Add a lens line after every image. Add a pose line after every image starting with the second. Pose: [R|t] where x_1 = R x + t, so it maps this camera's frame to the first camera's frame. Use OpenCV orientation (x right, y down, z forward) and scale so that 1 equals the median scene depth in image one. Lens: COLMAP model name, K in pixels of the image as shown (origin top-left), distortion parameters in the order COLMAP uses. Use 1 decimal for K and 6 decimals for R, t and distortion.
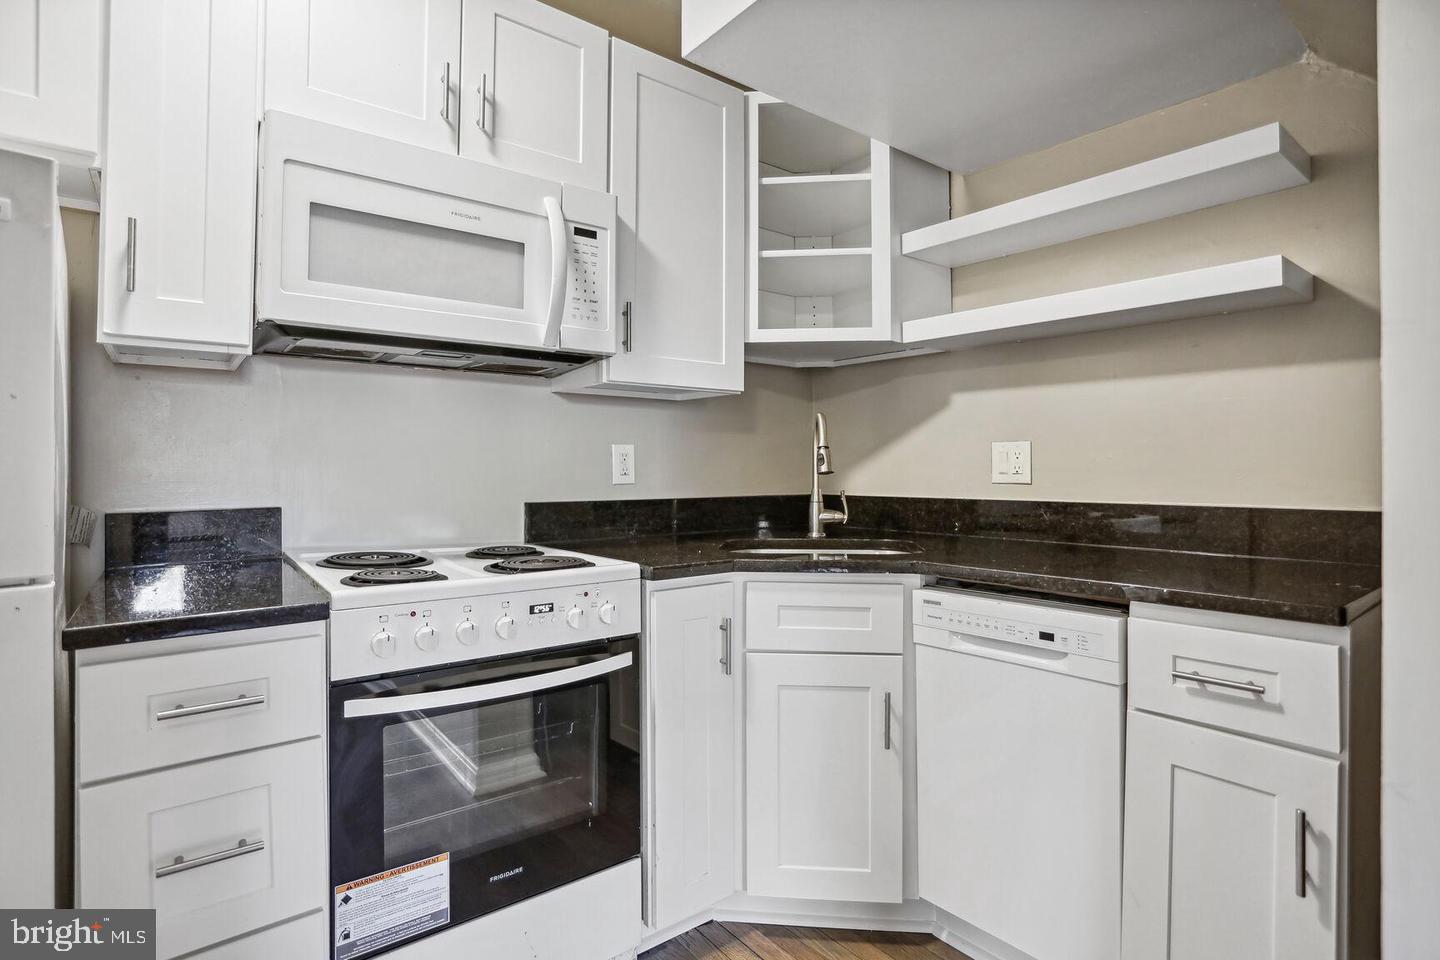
lens RADIAL K [[720.9, 0, 713.1], [0, 720.9, 456.9], [0, 0, 1]] dist [-0.051440, 0.025344]
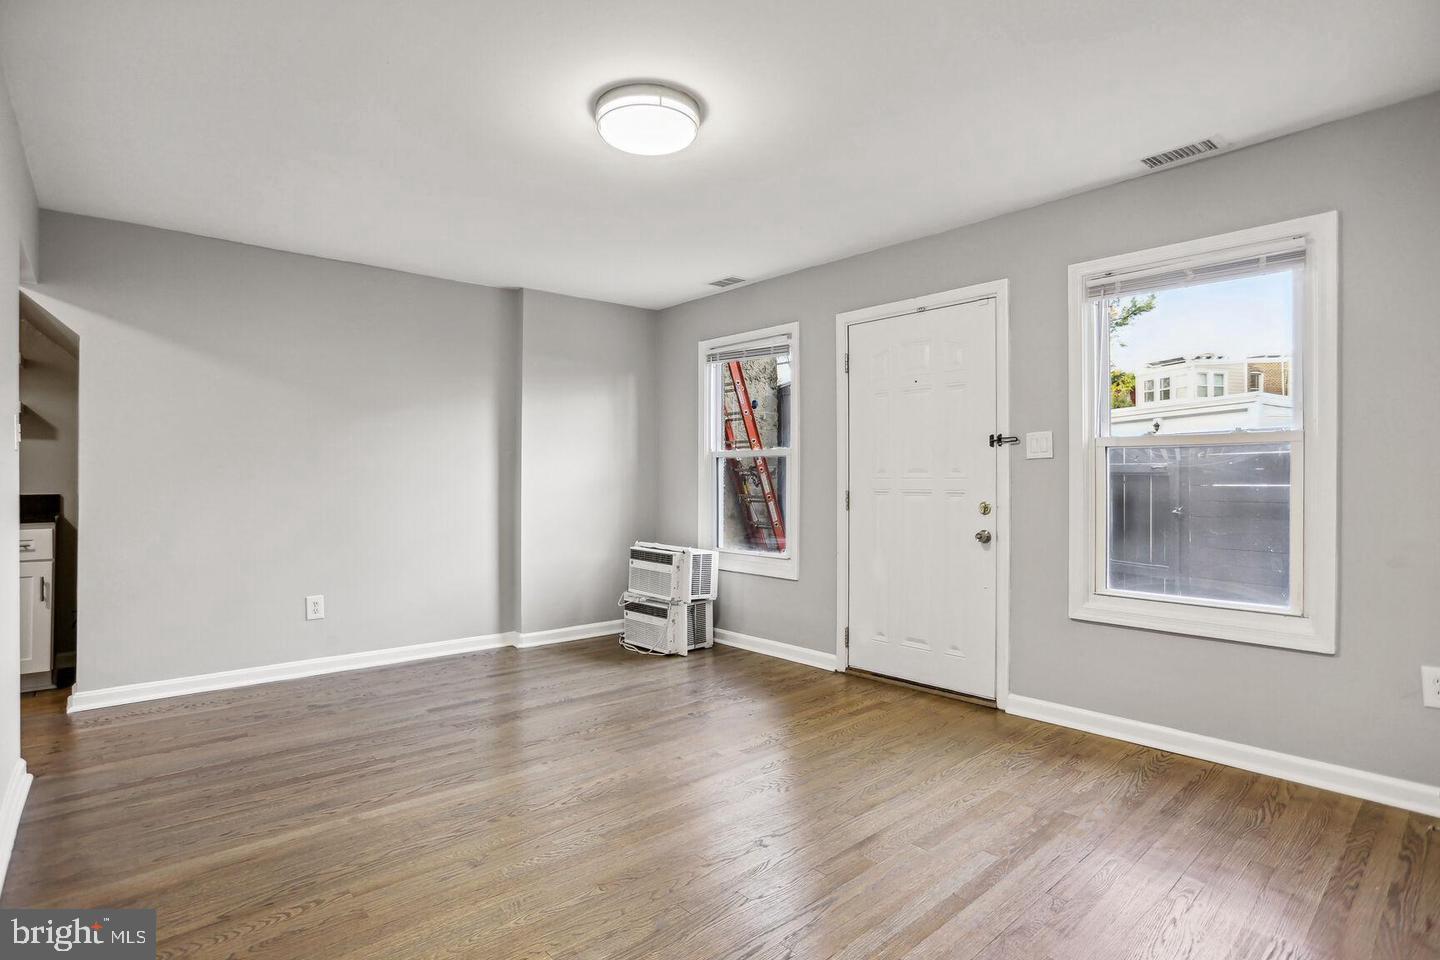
lens RADIAL K [[720.9, 0, 727.4], [0, 720.9, 475.7], [0, 0, 1]] dist [-0.051440, 0.025344]
pose [[-0.059649, 0.003728, 0.998212, -1.742070], [-0.017137, 0.999842, -0.004759, -0.011463], [-0.998072, -0.017391, -0.059575, -1.321916]]
